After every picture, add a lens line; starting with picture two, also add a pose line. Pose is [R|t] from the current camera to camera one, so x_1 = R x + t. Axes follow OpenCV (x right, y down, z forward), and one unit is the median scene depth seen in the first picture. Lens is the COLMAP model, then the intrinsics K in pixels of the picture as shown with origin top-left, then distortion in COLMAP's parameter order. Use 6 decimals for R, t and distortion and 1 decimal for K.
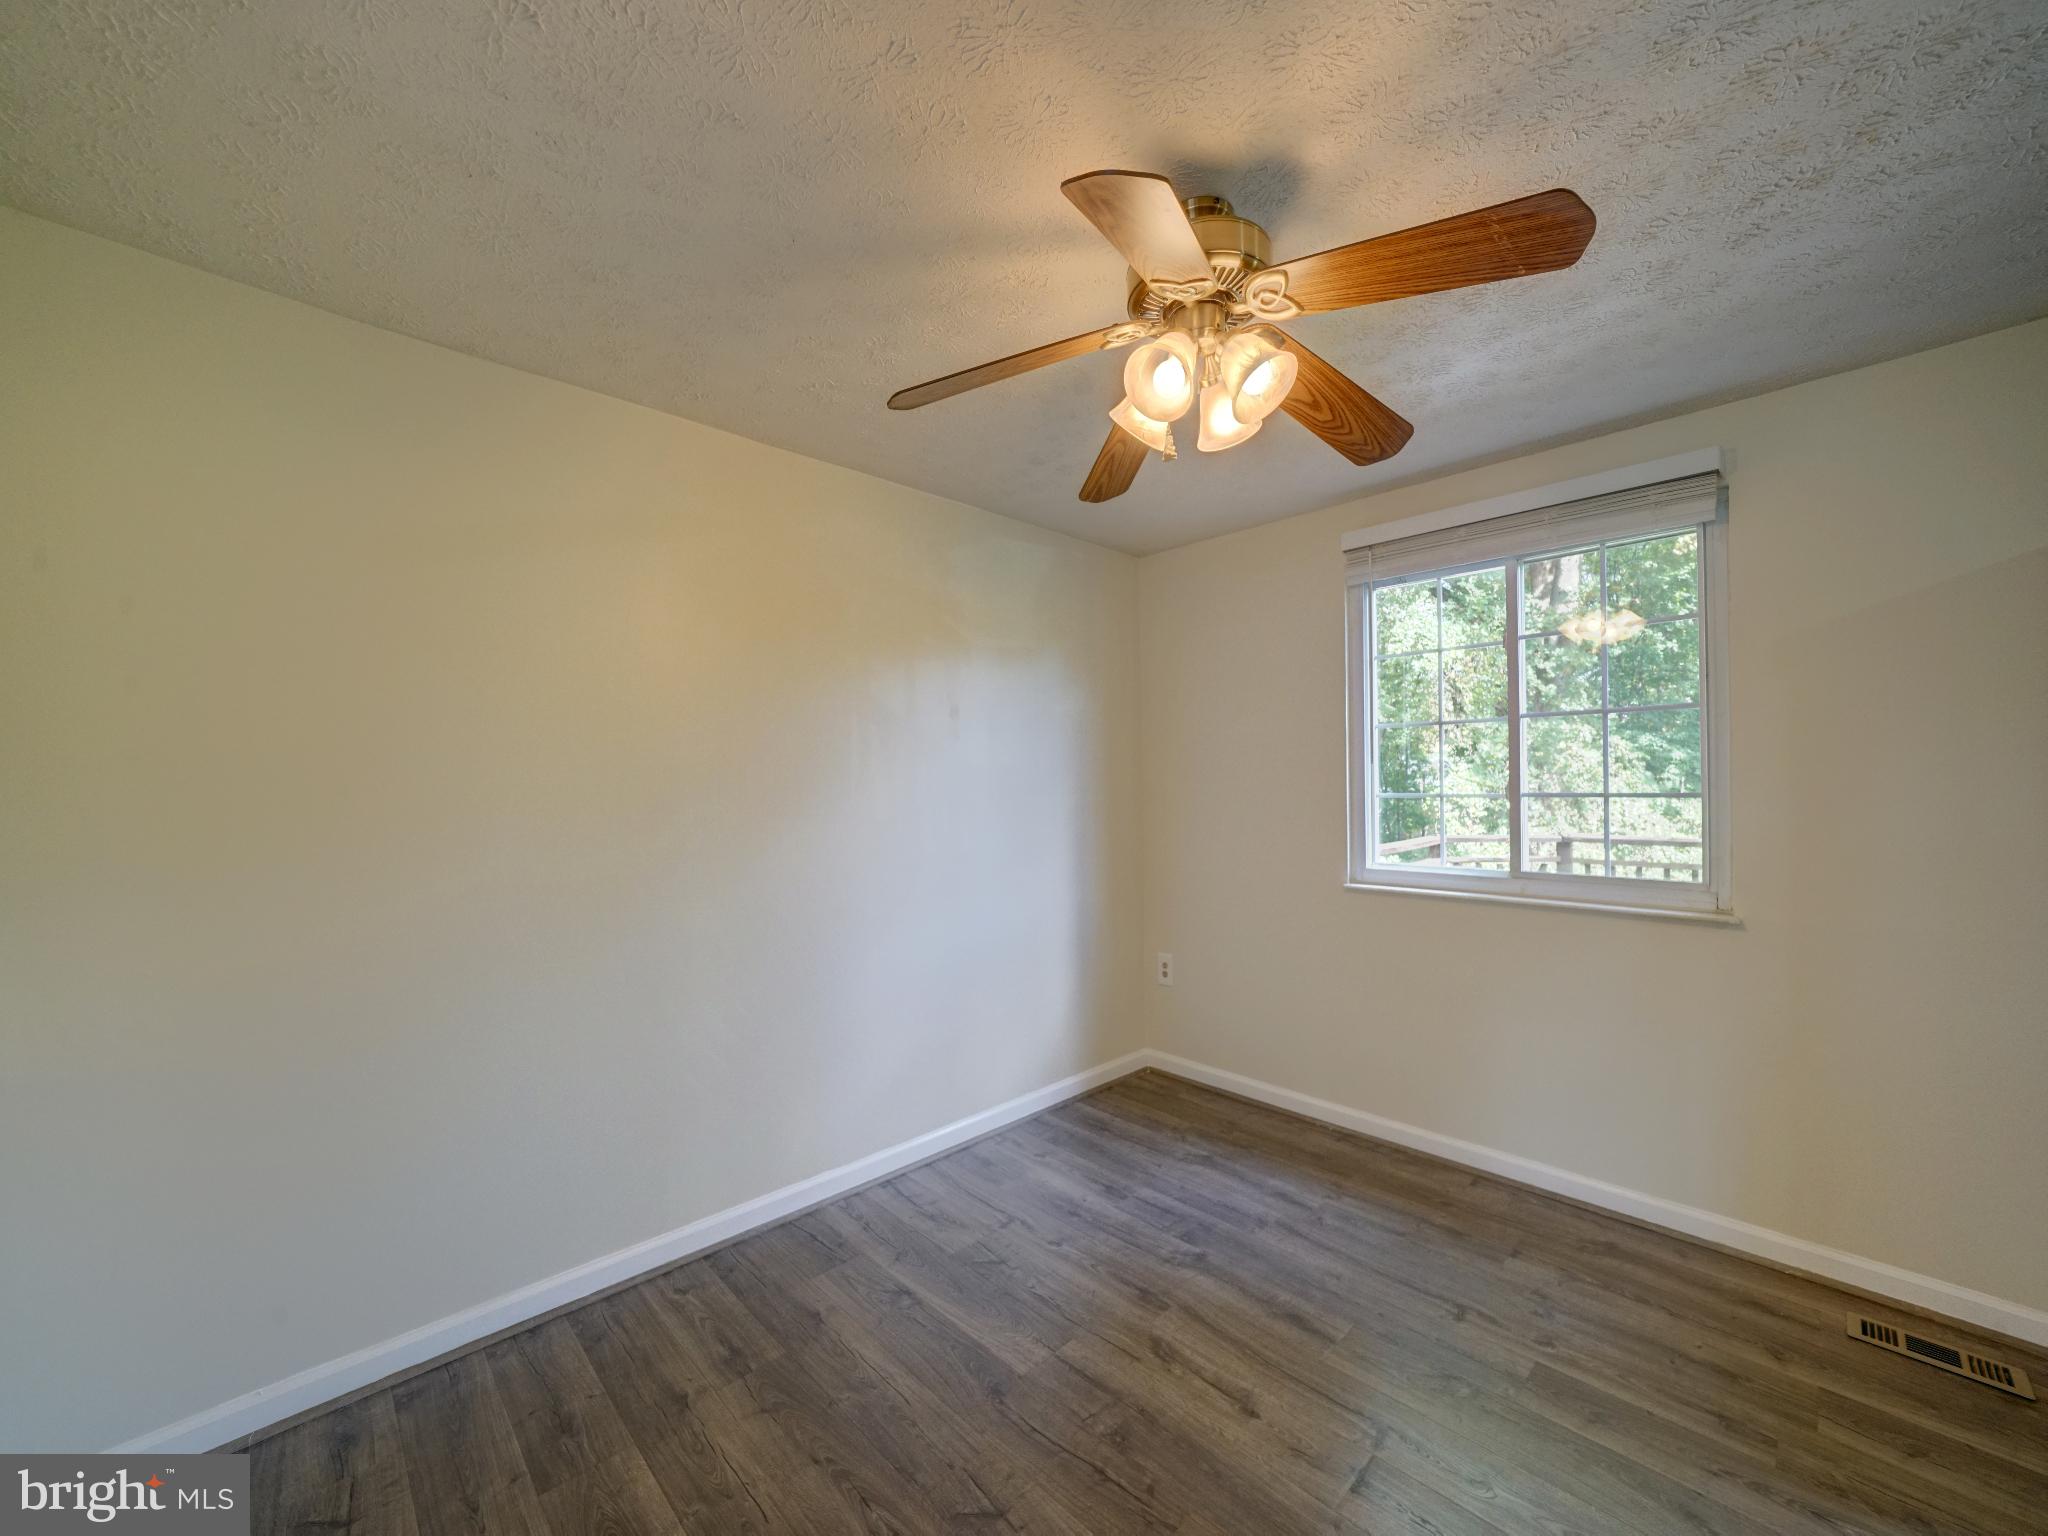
lens RADIAL K [[777.9, 0, 1023.0], [0, 777.9, 774.4], [0, 0, 1]] dist [-0.014351, 0.001453]
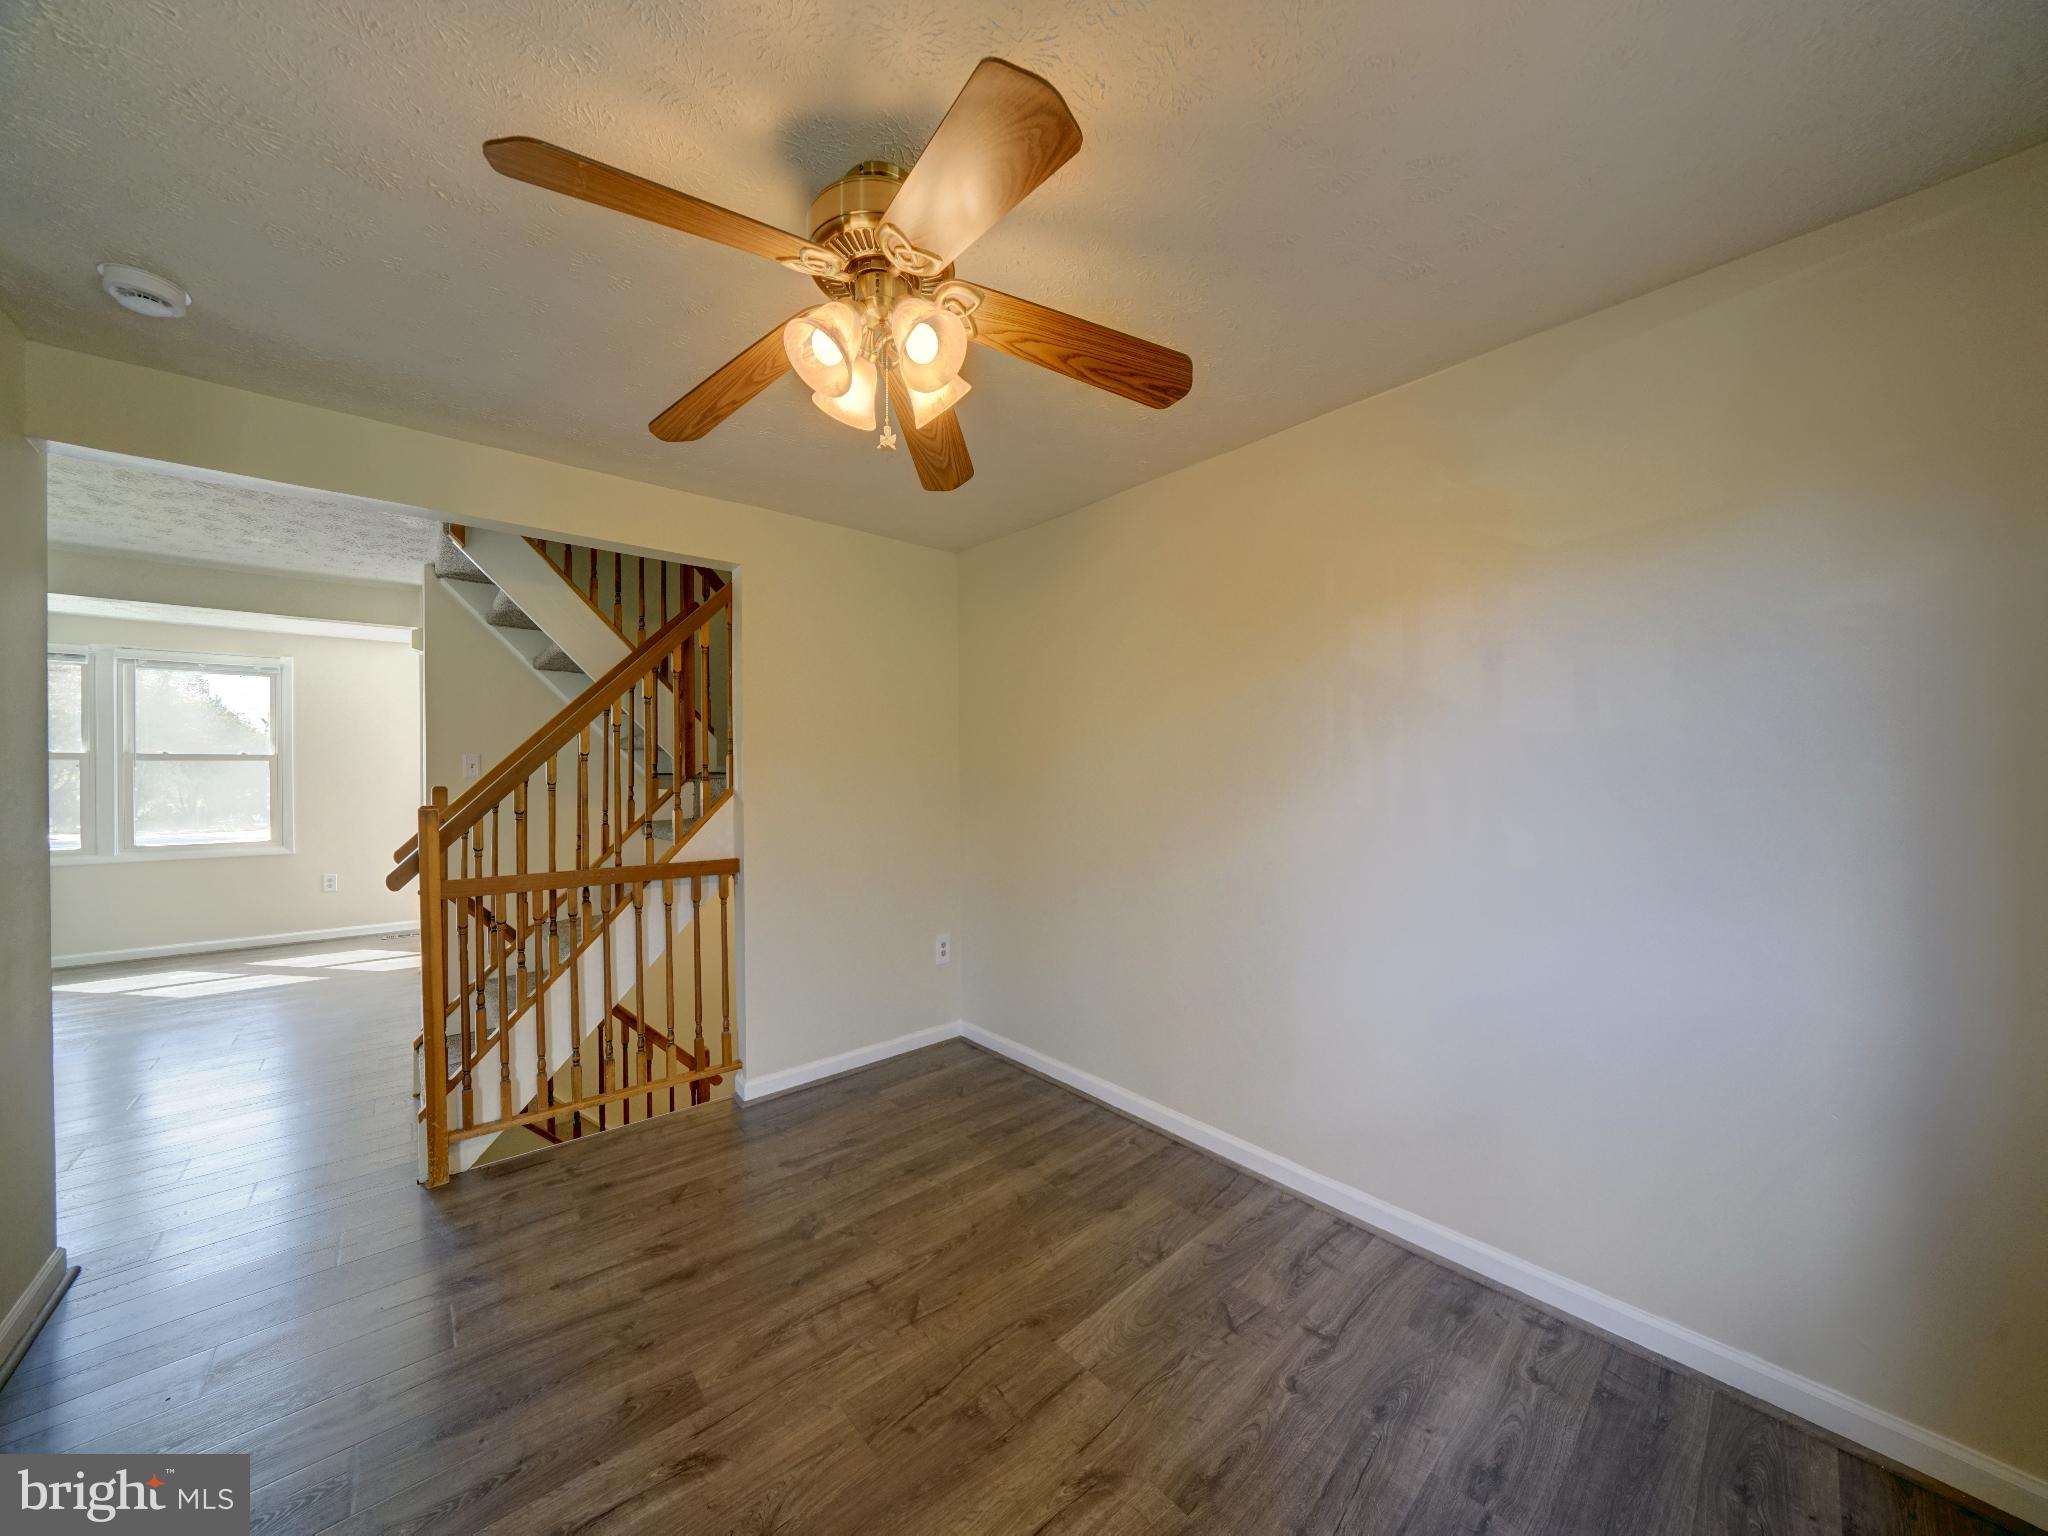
lens RADIAL K [[718.8, 0, 1009.7], [0, 718.8, 768.1], [0, 0, 1]] dist [-0.022400, 0.000693]
pose [[-0.055368, 0.007938, -0.998434, 0.863280], [0.017710, 0.999819, 0.006967, 0.007987], [0.998309, -0.017297, -0.055498, 0.926684]]
